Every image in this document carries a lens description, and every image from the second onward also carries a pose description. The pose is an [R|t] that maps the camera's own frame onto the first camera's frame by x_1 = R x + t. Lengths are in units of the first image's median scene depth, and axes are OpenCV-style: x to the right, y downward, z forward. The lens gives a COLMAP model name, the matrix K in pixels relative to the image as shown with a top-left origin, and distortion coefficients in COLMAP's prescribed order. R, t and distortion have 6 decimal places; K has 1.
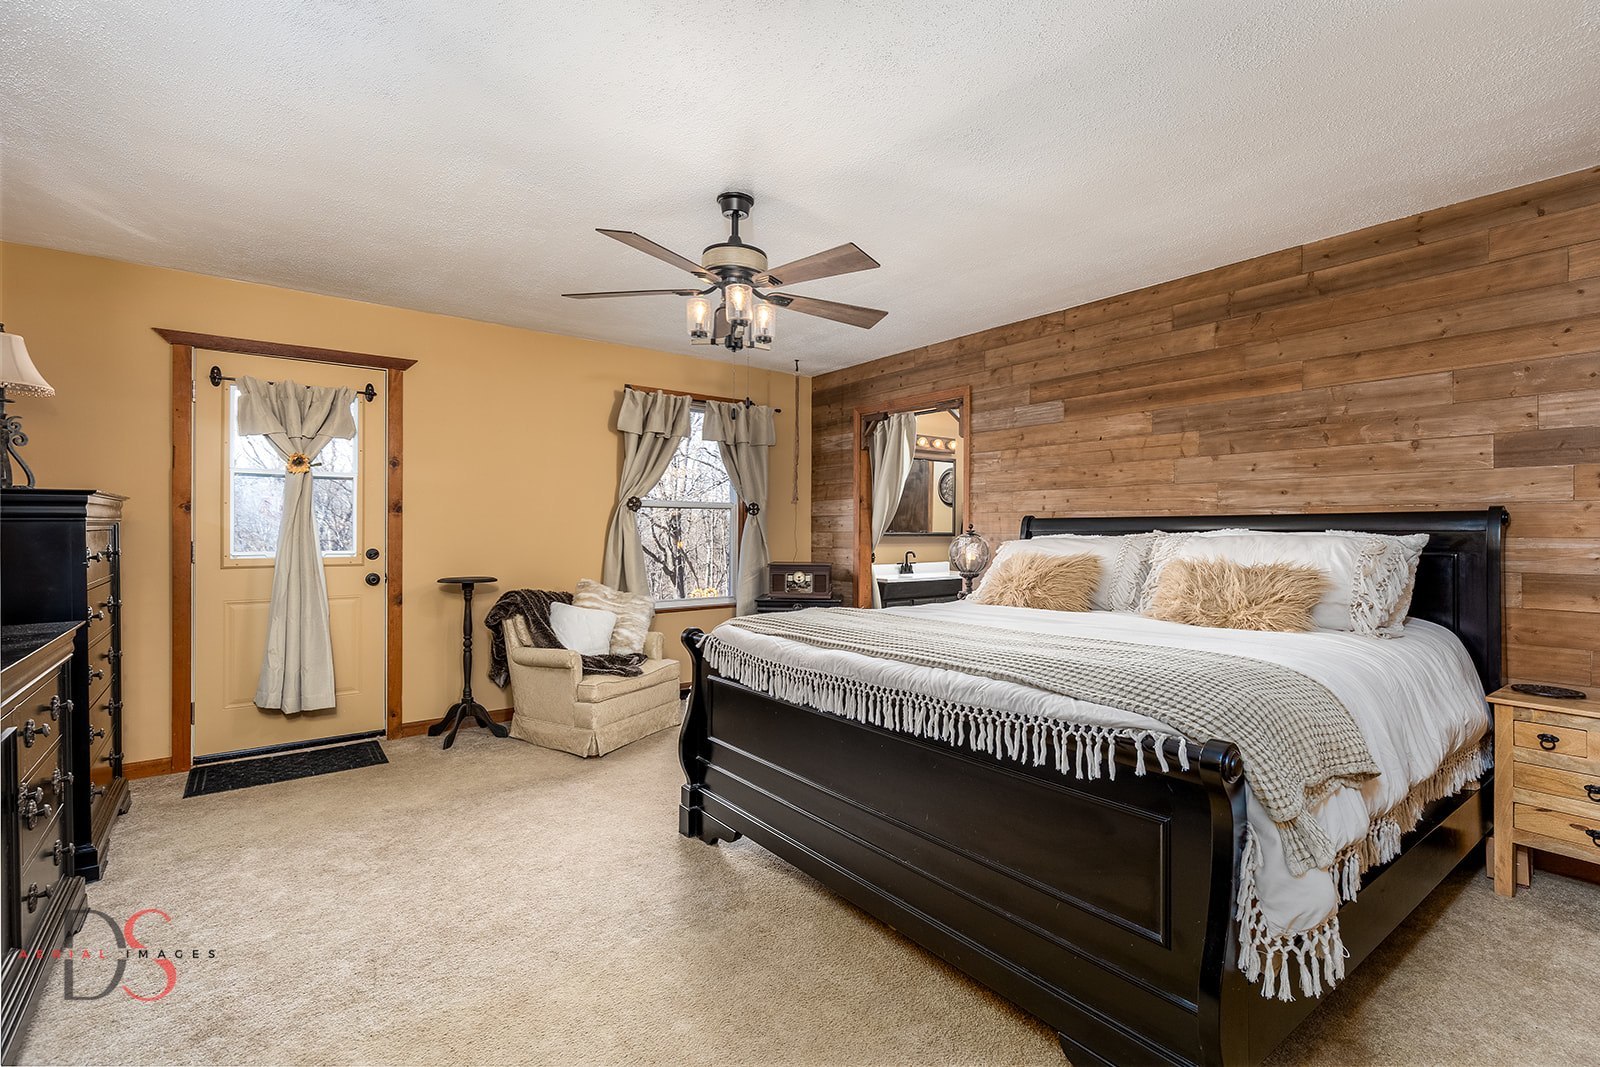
lens RADIAL K [[725.3, 0, 797.0], [0, 725.3, 532.1], [0, 0, 1]] dist [0.013050, -0.001562]
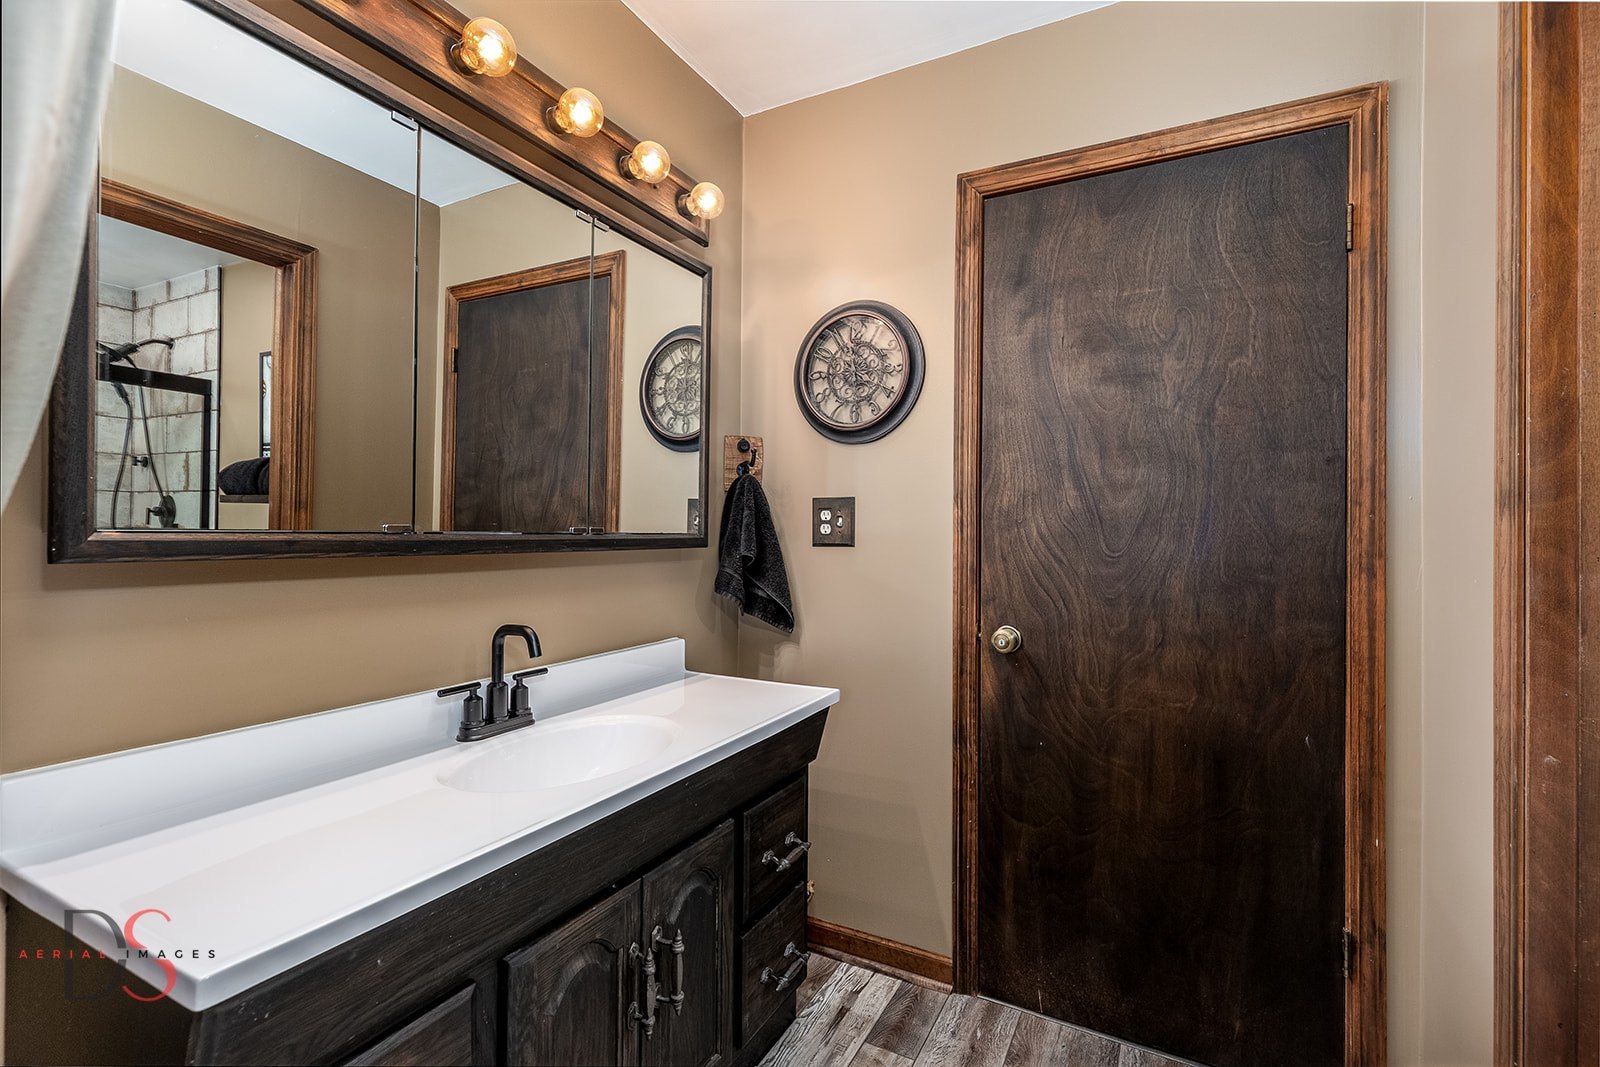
lens RADIAL K [[725.3, 0, 803.6], [0, 725.3, 528.1], [0, 0, 1]] dist [0.013050, -0.001562]
pose [[0.910989, 0.010644, 0.412294, 0.142722], [-0.009280, 0.999943, -0.005310, -0.001023], [-0.412327, 0.001011, 0.911035, 0.758913]]
